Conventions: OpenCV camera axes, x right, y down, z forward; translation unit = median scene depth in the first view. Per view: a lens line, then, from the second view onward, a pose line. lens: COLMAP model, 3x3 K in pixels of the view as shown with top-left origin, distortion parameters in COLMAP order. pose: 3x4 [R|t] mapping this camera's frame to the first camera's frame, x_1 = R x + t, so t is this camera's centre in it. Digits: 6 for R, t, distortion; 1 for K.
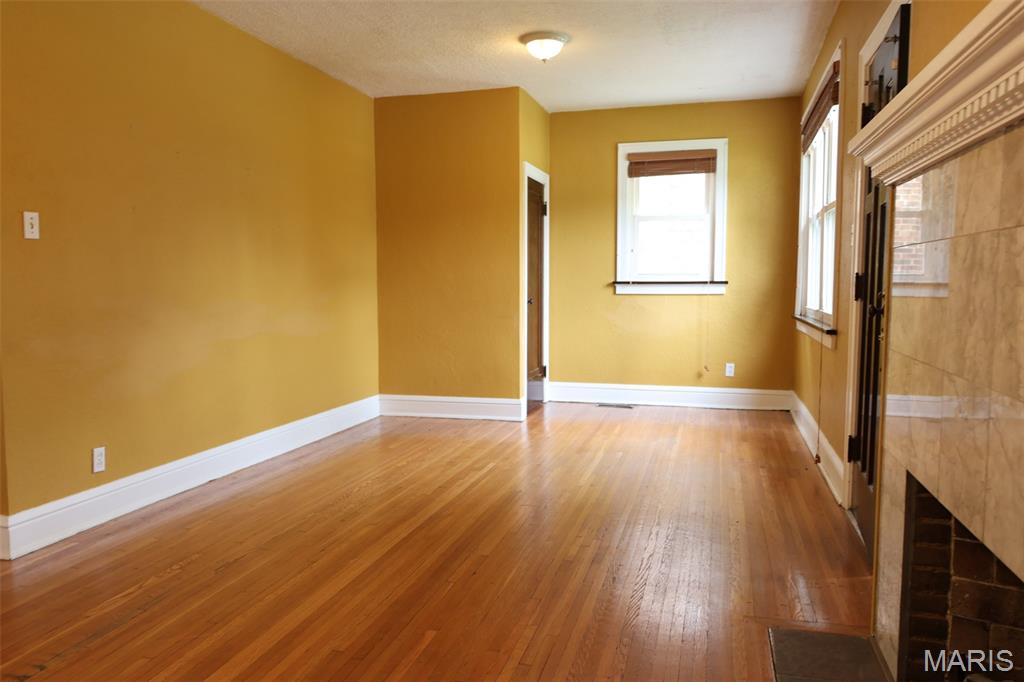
lens RADIAL K [[769.5, 0, 510.5], [0, 769.5, 341.3], [0, 0, 1]] dist [-0.003054, -0.008775]
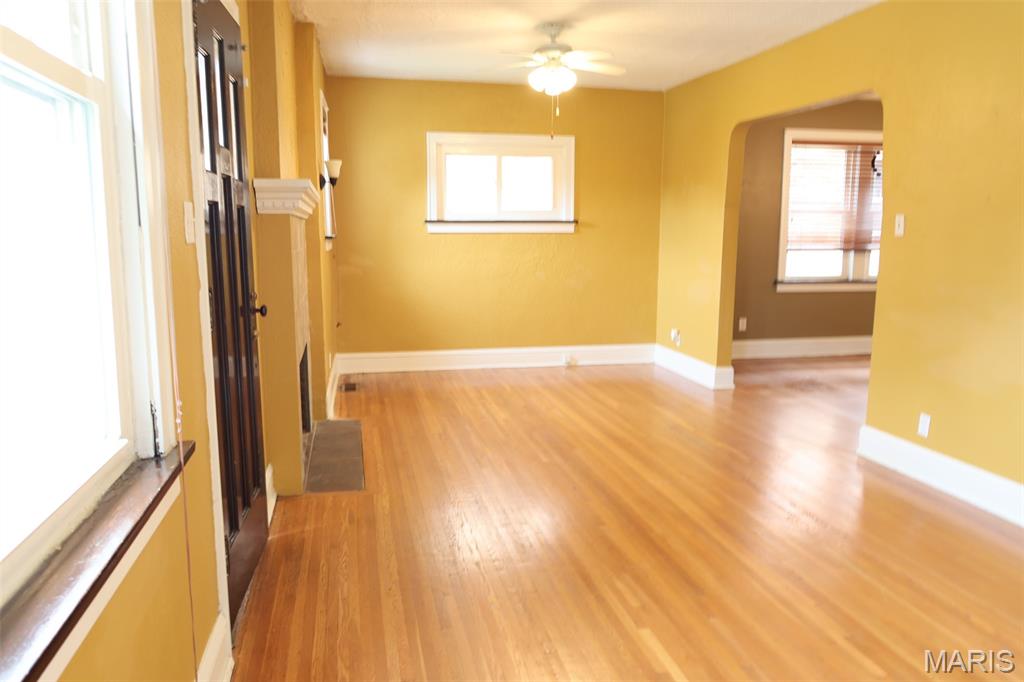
lens RADIAL K [[769.5, 0, 511.4], [0, 769.5, 342.3], [0, 0, 1]] dist [-0.003054, -0.008775]
pose [[-0.889148, 0.067827, -0.452566, 0.557808], [-0.038646, 0.974293, 0.221947, -0.211387], [0.455985, 0.214833, -0.863669, 1.785148]]
